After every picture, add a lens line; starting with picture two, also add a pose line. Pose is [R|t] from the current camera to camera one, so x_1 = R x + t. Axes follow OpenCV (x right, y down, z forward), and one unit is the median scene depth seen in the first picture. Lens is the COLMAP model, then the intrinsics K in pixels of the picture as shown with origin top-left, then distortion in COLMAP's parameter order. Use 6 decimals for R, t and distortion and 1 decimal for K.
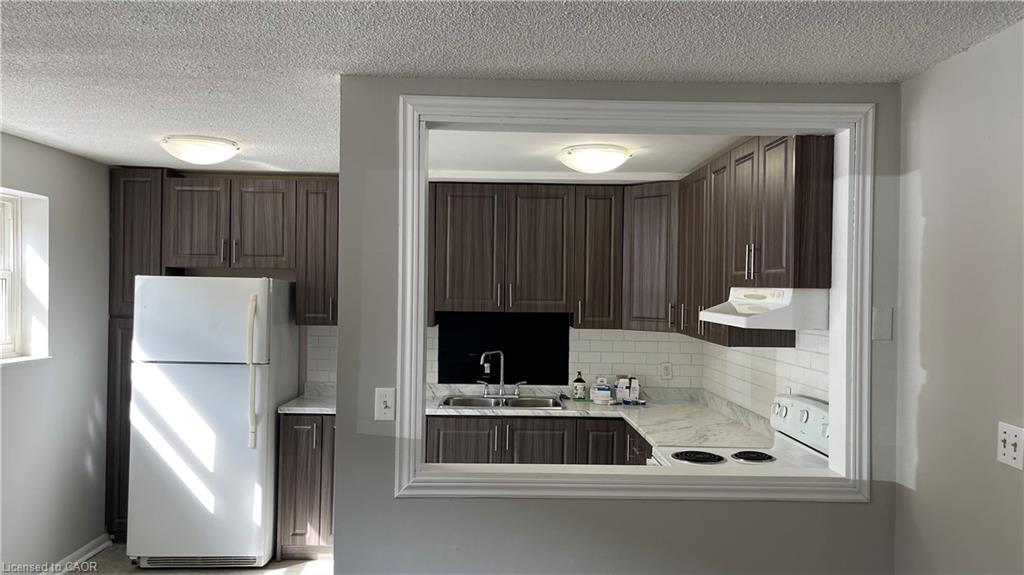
lens RADIAL K [[779.7, 0, 526.4], [0, 779.7, 283.2], [0, 0, 1]] dist [0.044324, -0.038353]
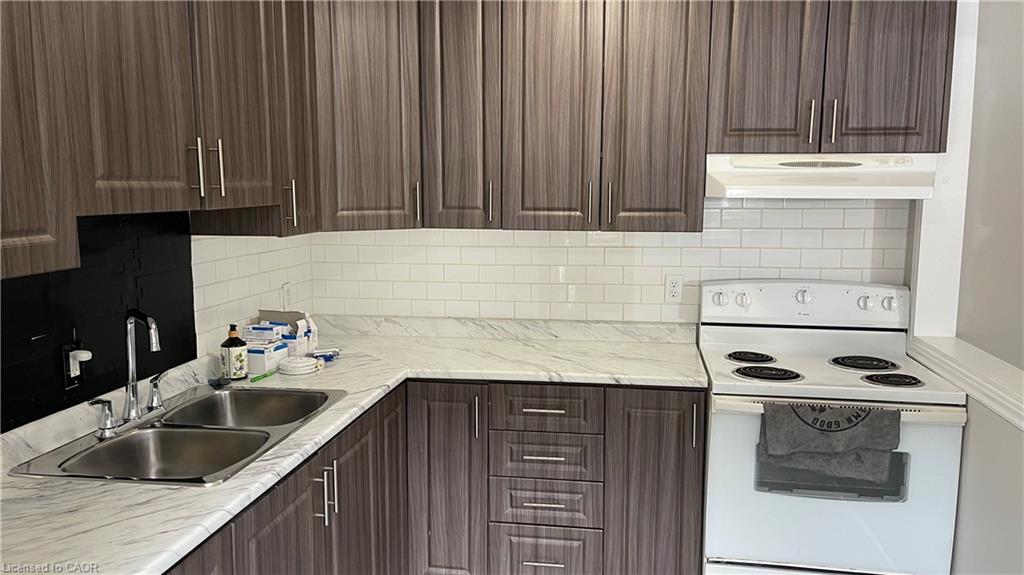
lens RADIAL K [[779.7, 0, 515.8], [0, 779.7, 294.4], [0, 0, 1]] dist [0.044324, -0.038353]
pose [[0.193070, -0.152820, 0.969211, -0.397372], [-0.003251, 0.987691, 0.156382, 0.016403], [-0.981180, -0.033343, 0.190196, 0.763199]]
